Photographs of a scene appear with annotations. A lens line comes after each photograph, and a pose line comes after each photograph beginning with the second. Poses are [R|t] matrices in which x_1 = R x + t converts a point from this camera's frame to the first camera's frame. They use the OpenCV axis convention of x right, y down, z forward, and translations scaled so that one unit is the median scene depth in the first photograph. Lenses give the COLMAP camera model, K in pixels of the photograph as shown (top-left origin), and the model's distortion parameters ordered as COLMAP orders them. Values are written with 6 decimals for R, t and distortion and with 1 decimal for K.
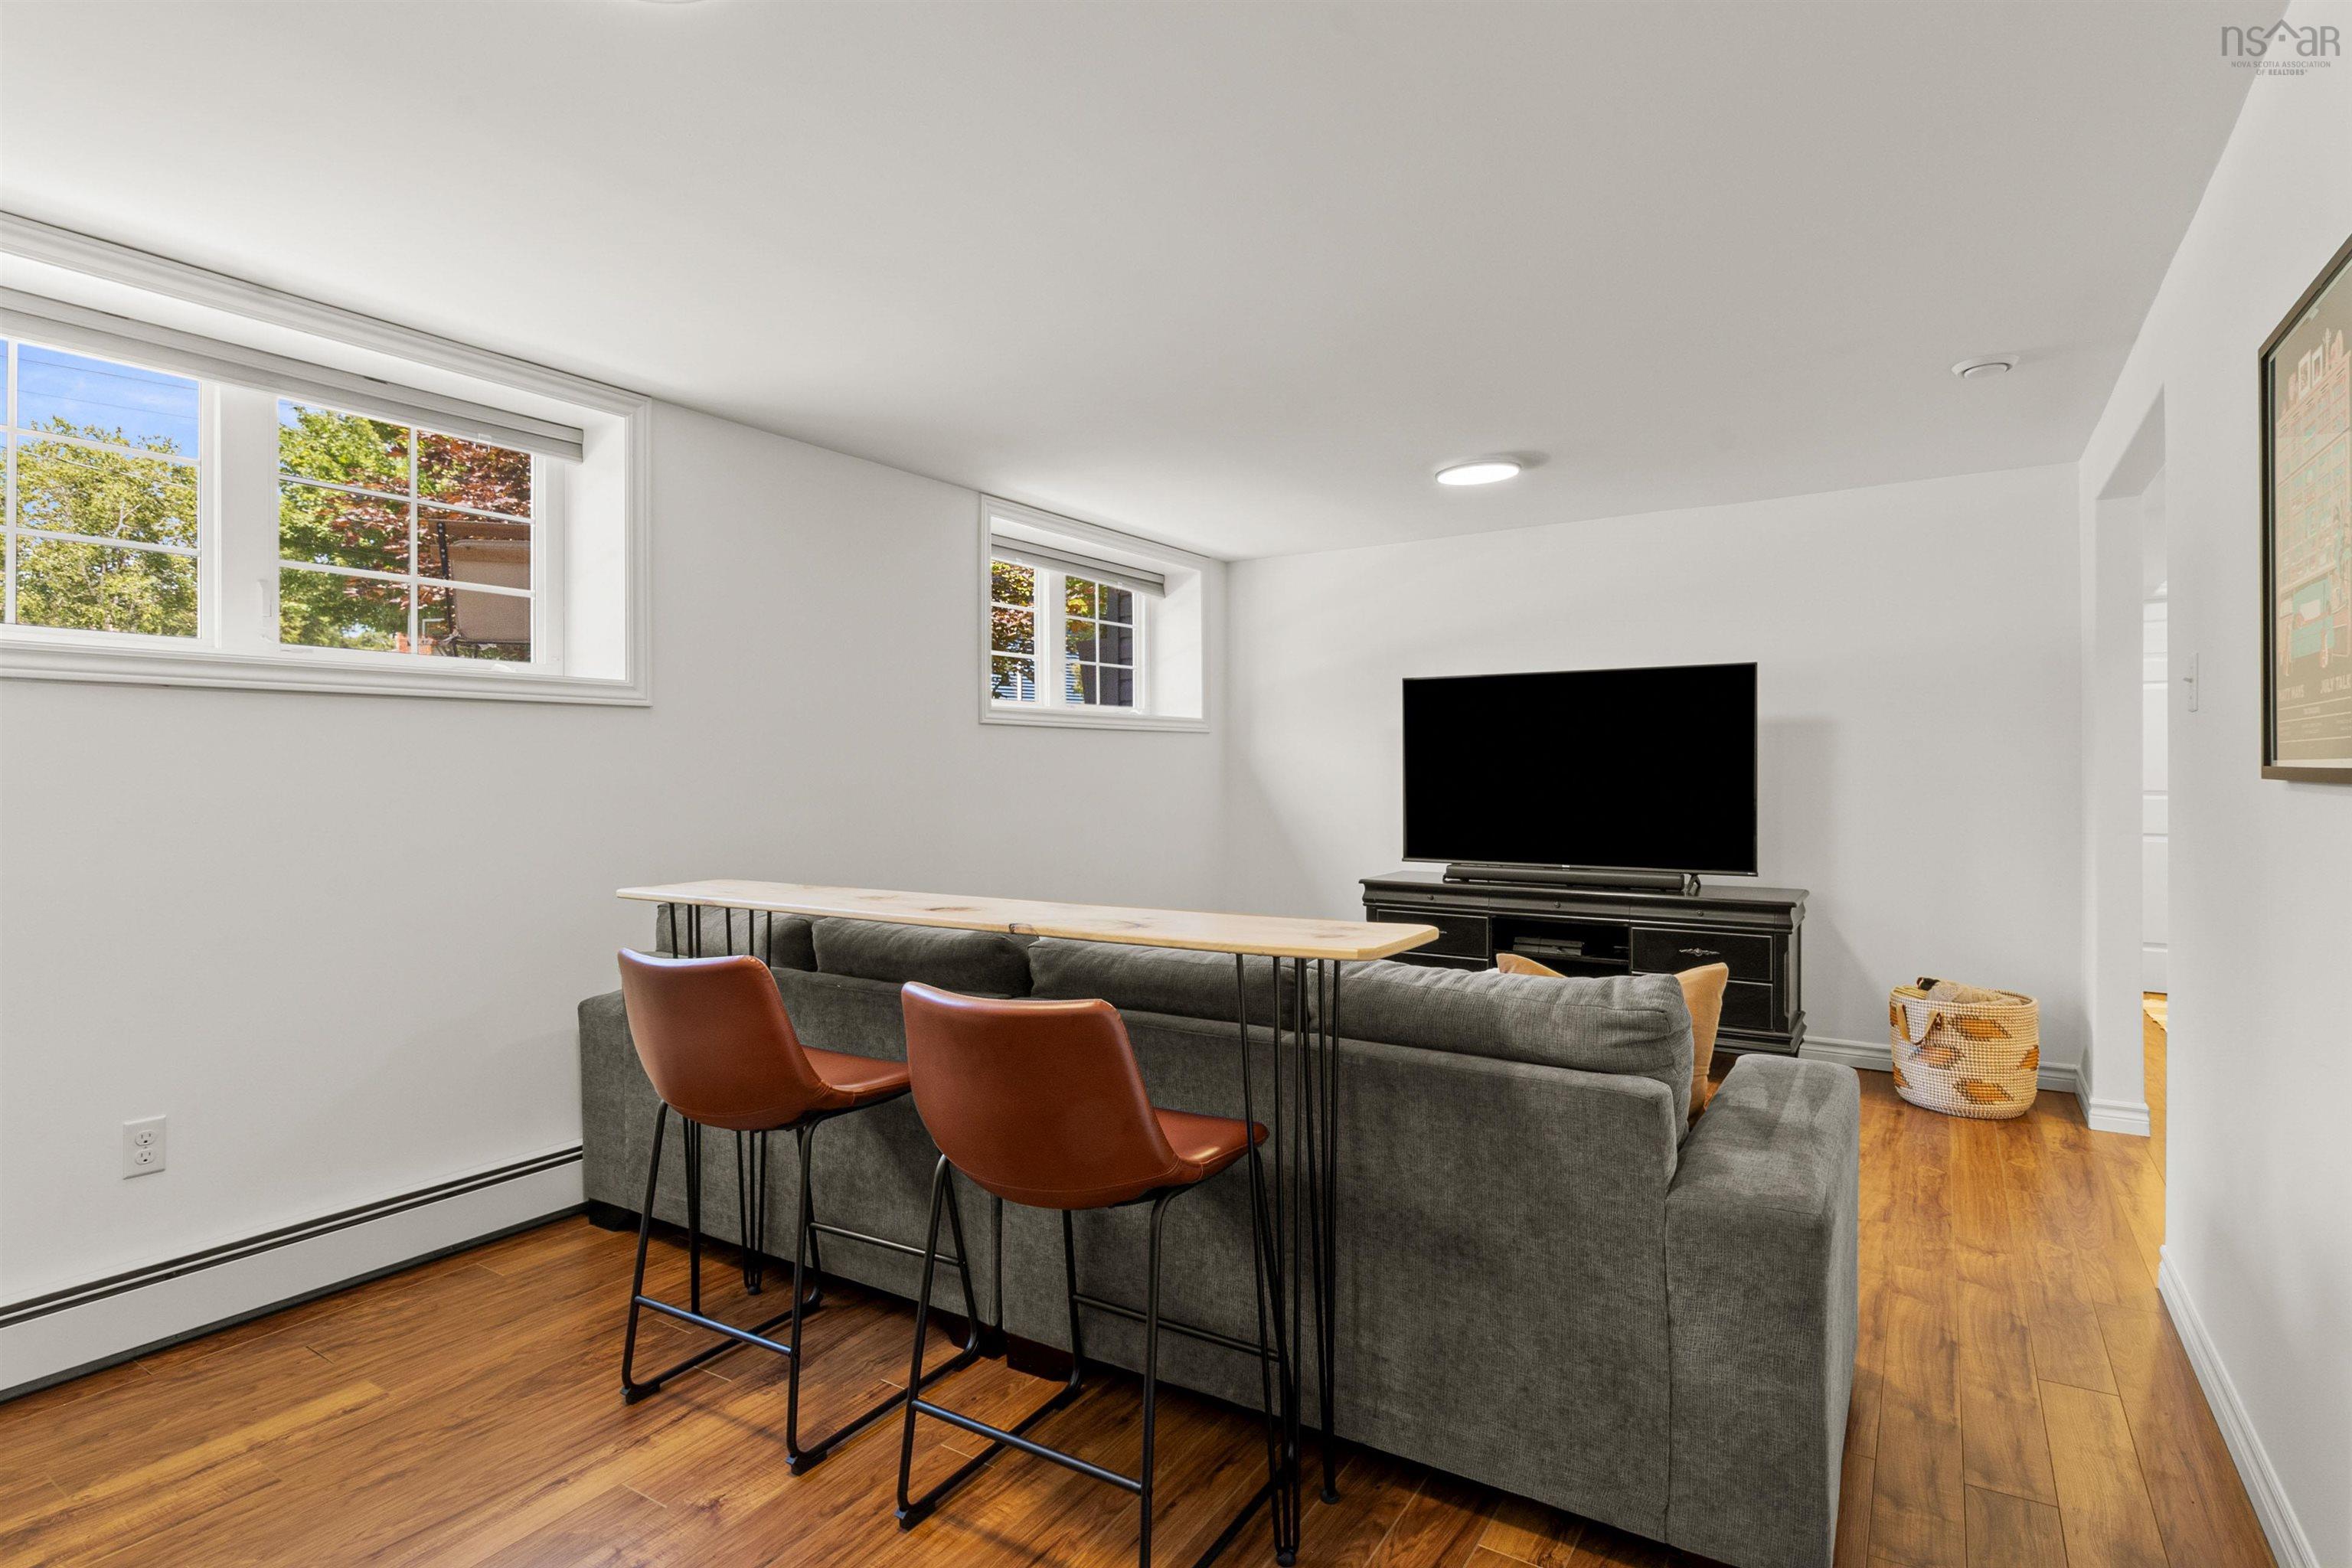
lens RADIAL K [[1154.9, 0, 1176.0], [0, 1154.9, 784.0], [0, 0, 1]] dist [0.000733, 0.000105]
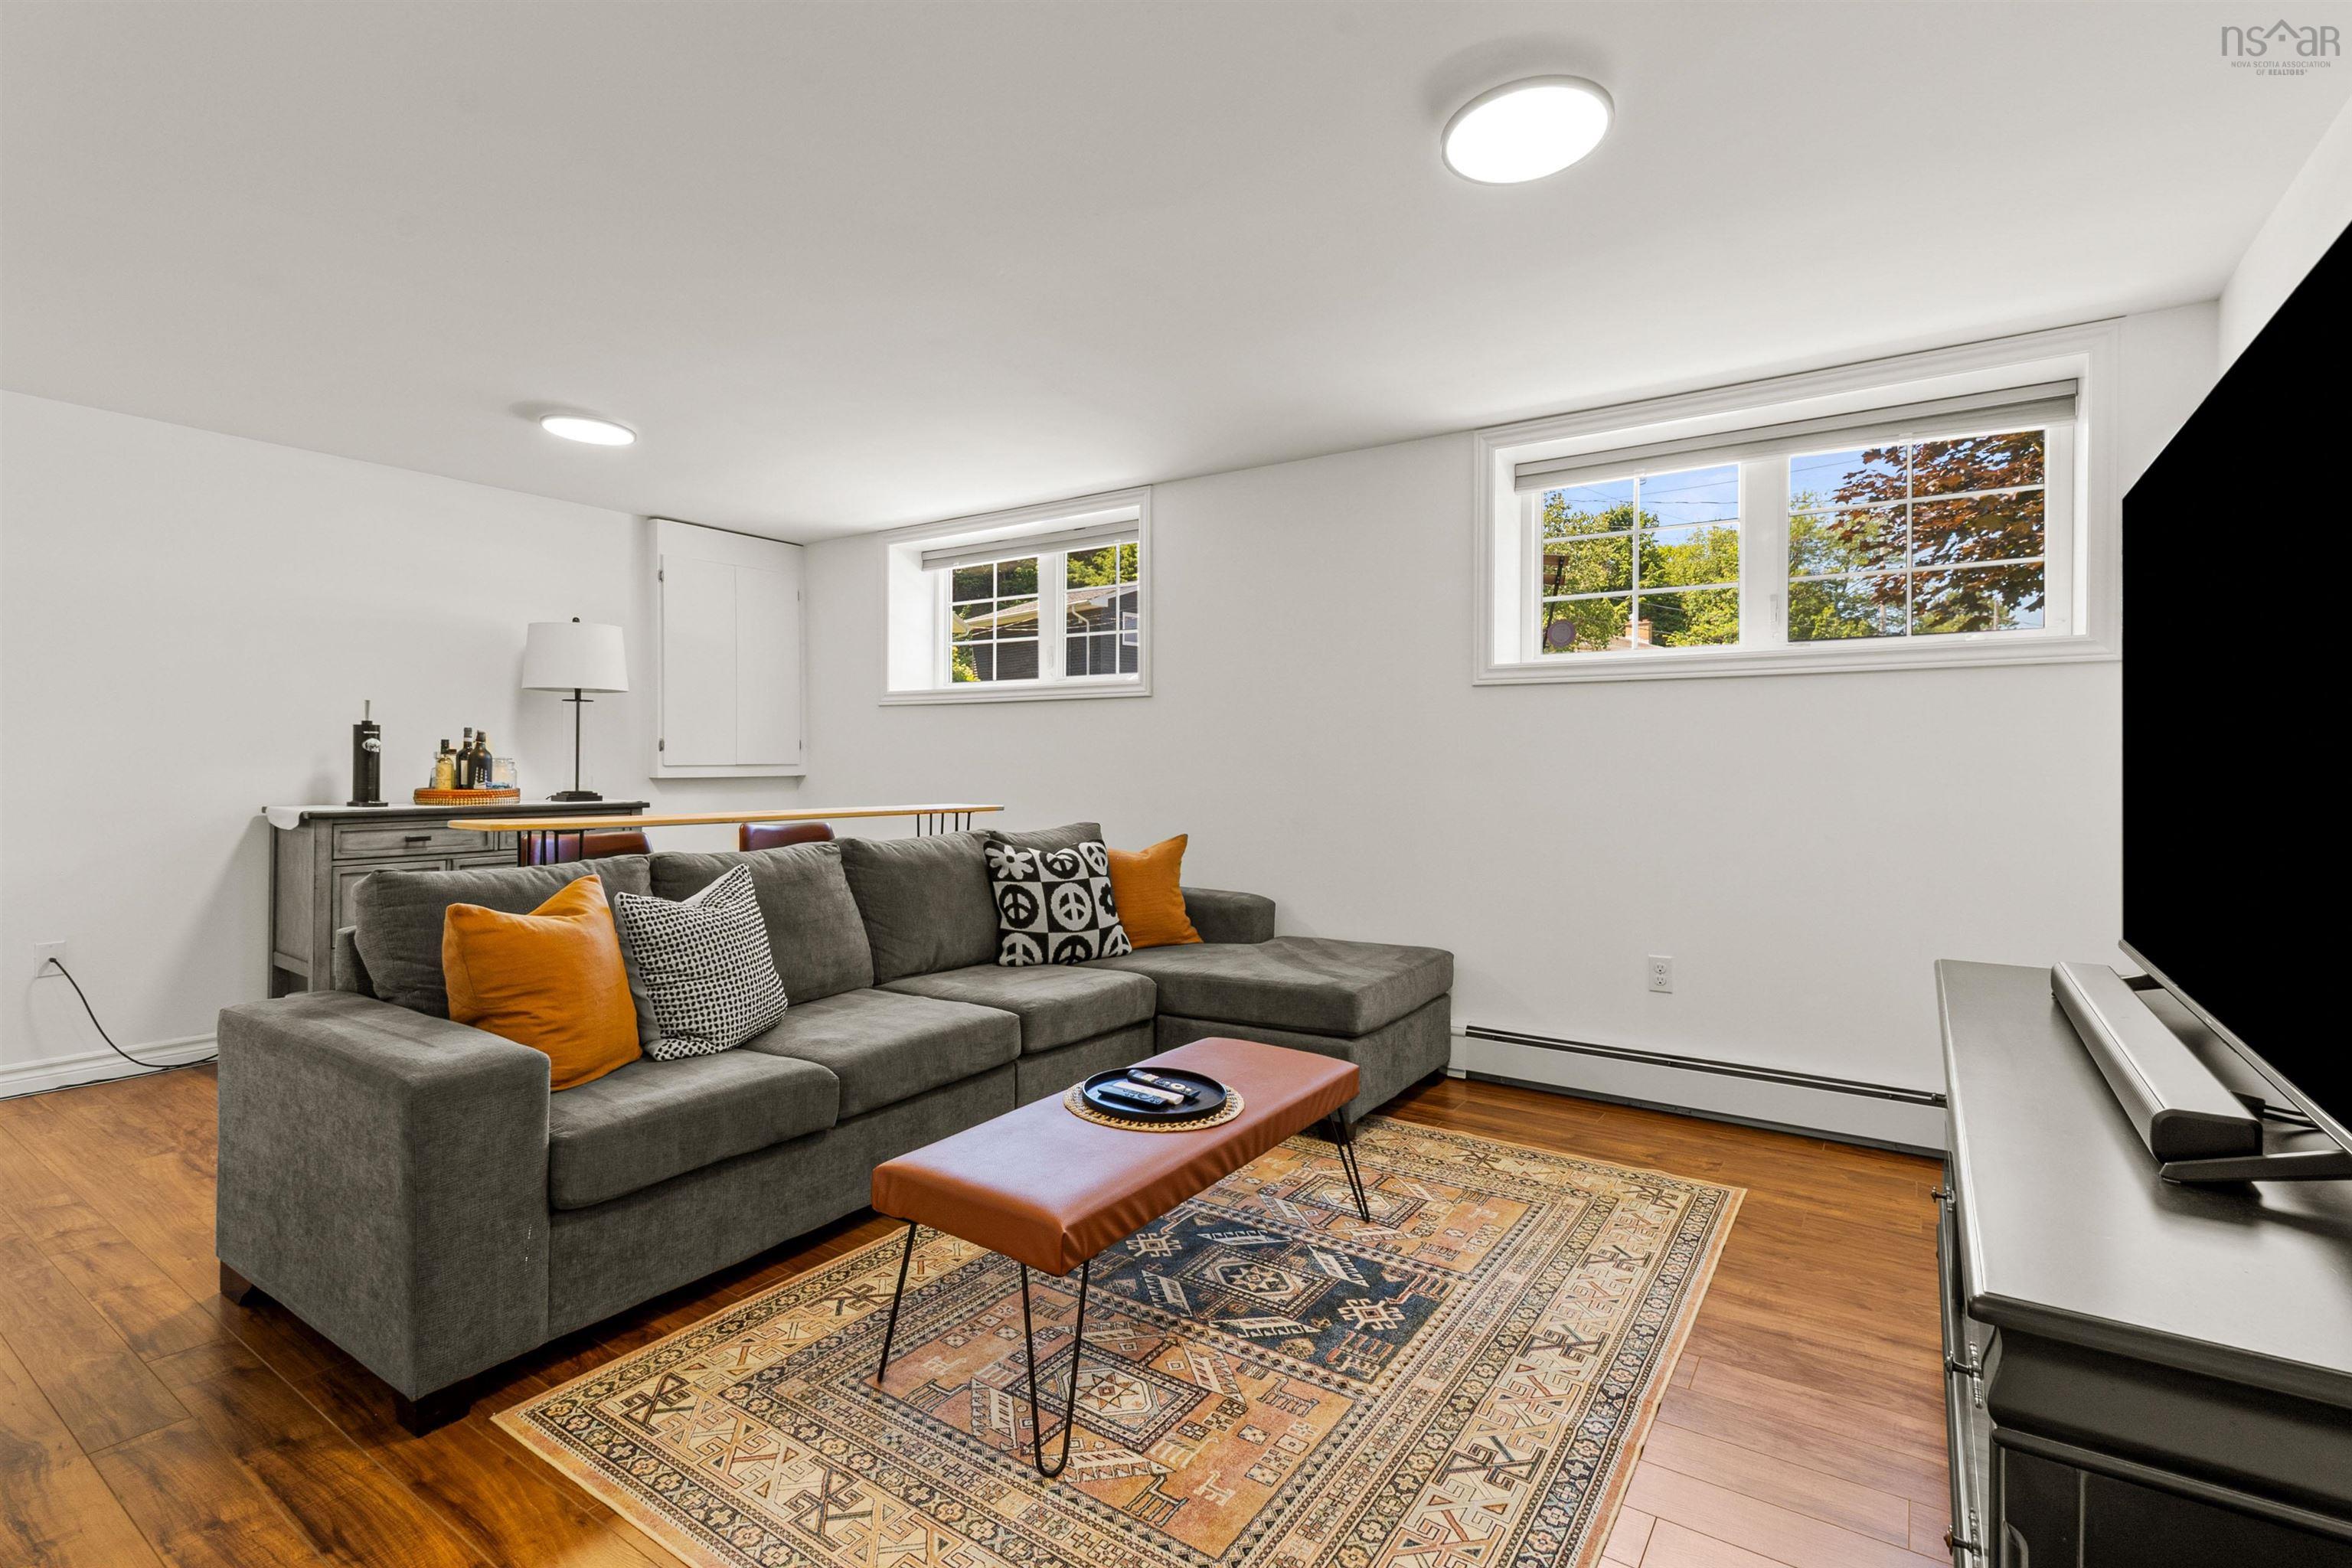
lens RADIAL K [[822.0, 0, 1177.2], [0, 822.0, 773.6], [0, 0, 1]] dist [-0.000272, -0.000012]
pose [[0.066673, 0.044969, -0.996761, 0.346284], [-0.007557, 0.998978, 0.044564, -0.008186], [0.997746, 0.004561, 0.066945, 0.542974]]
